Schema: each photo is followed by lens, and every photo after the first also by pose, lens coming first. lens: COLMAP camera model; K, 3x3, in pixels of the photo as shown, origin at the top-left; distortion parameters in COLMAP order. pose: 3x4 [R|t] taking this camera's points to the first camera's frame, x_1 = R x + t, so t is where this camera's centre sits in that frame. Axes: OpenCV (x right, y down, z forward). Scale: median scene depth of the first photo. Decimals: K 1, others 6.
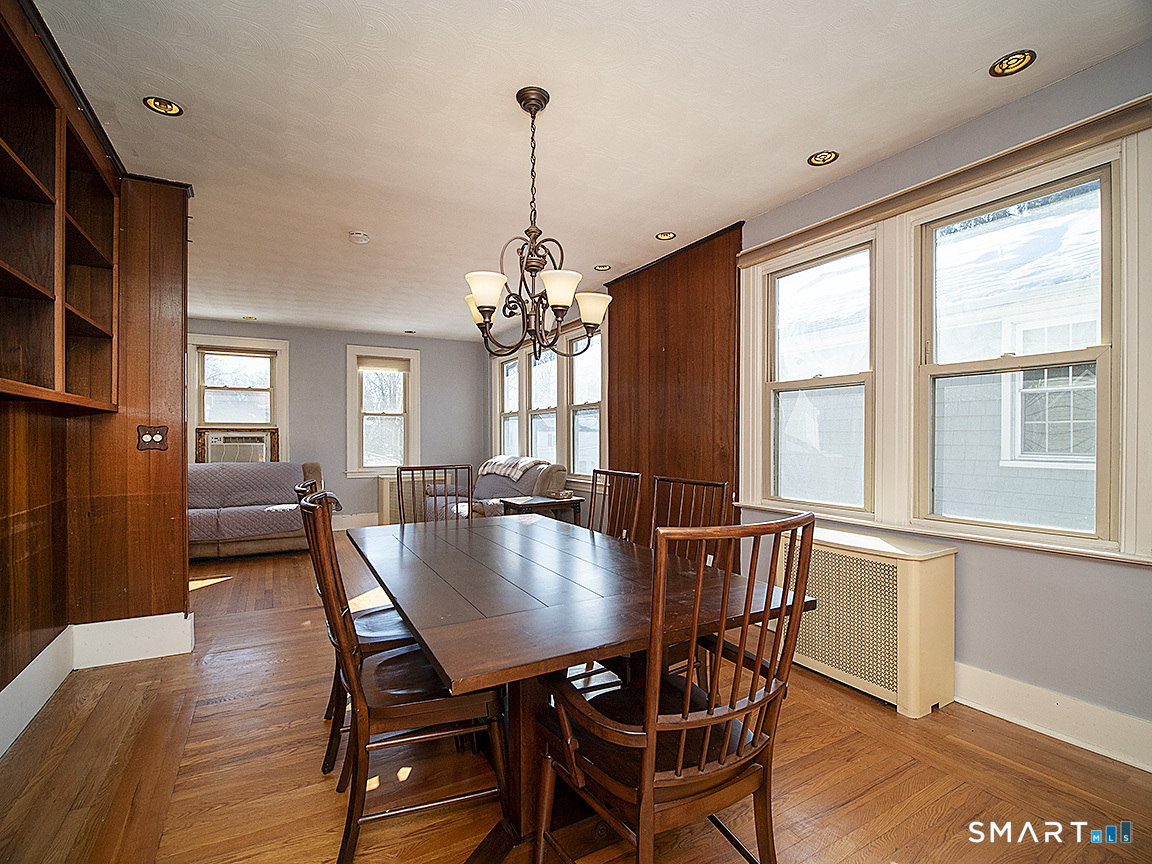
lens RADIAL K [[534.0, 0, 575.1], [0, 534.0, 442.9], [0, 0, 1]] dist [-0.017112, -0.000106]
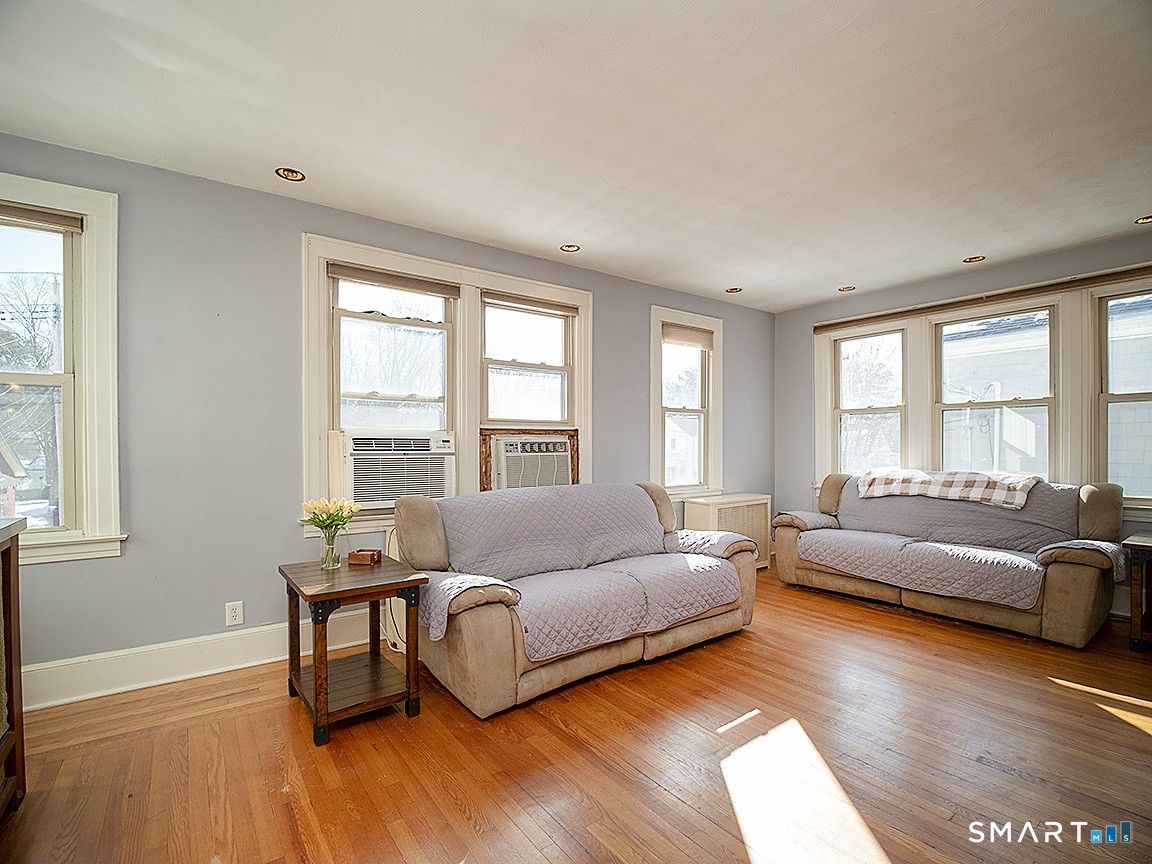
lens RADIAL K [[534.0, 0, 583.1], [0, 534.0, 448.7], [0, 0, 1]] dist [-0.017112, -0.000106]
pose [[0.991906, -0.004191, 0.126907, -0.638667], [0.004151, 0.999991, 0.000579, -0.004447], [-0.126908, -0.000048, 0.991915, 0.367034]]
